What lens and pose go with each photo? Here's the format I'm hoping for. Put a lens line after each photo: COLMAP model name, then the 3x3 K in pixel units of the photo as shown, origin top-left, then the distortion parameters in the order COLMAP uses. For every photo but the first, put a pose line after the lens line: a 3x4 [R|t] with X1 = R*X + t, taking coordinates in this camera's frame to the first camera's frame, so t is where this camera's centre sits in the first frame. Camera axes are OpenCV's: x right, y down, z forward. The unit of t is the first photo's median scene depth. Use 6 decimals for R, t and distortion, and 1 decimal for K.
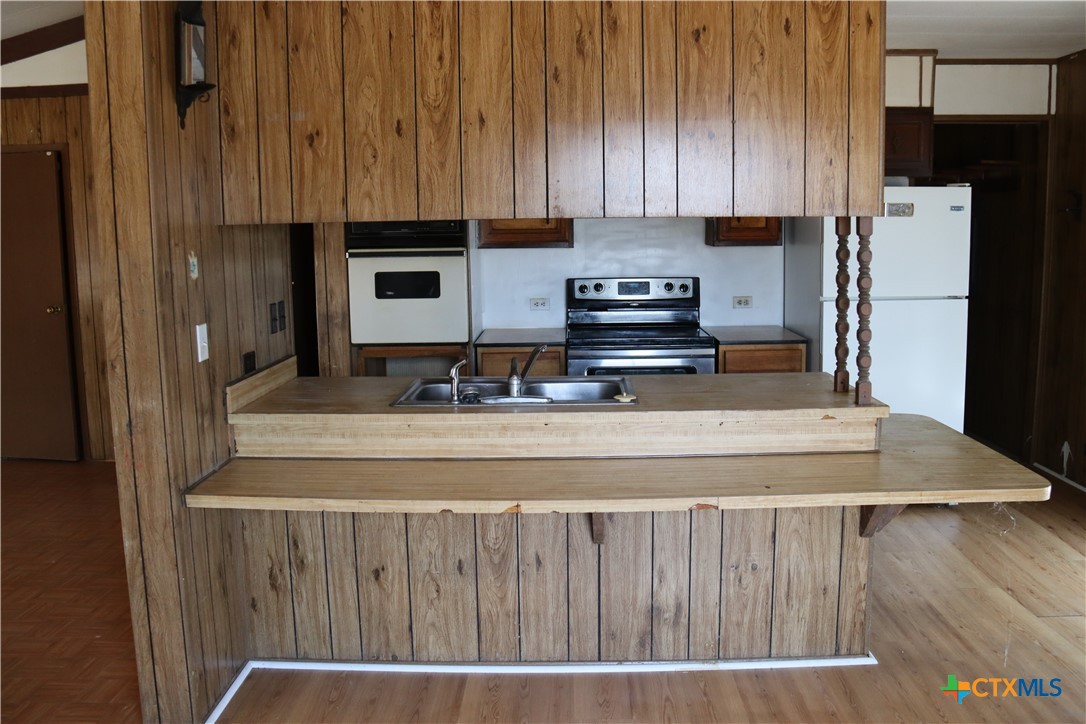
lens RADIAL K [[911.6, 0, 540.8], [0, 911.6, 359.6], [0, 0, 1]] dist [-0.156234, 0.089043]
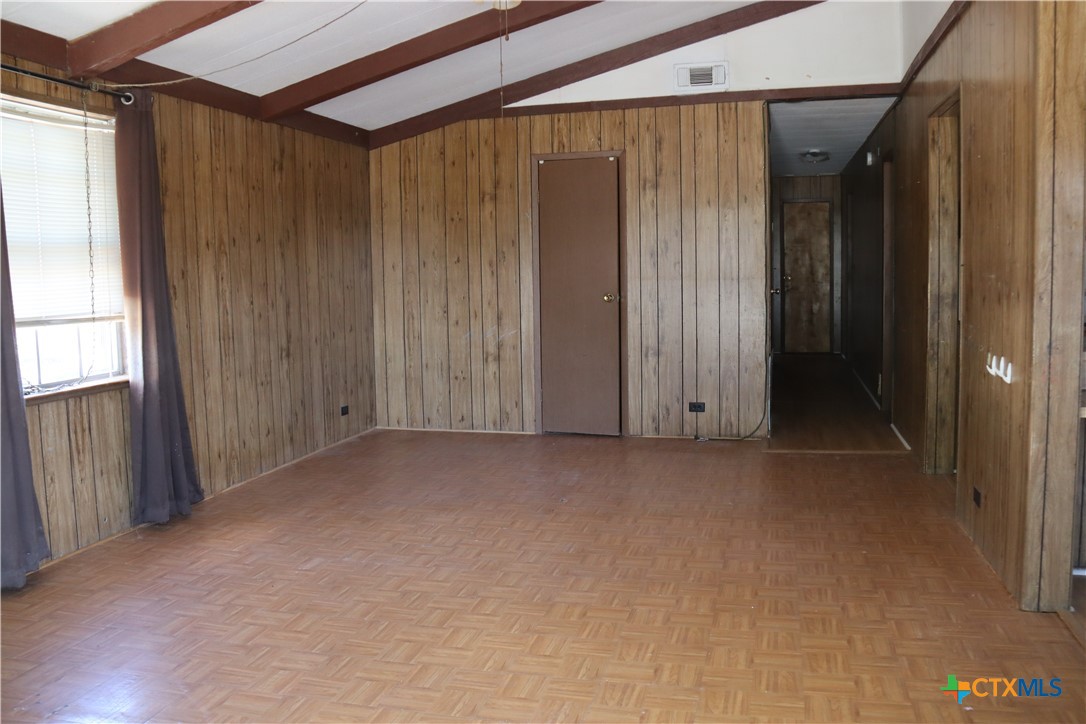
lens RADIAL K [[911.6, 0, 541.9], [0, 911.6, 357.7], [0, 0, 1]] dist [-0.156234, 0.089043]
pose [[0.970961, 0.013498, -0.238857, -0.852772], [-0.022626, 0.999113, -0.035515, 0.147151], [0.238165, 0.039888, 0.970405, -0.341909]]
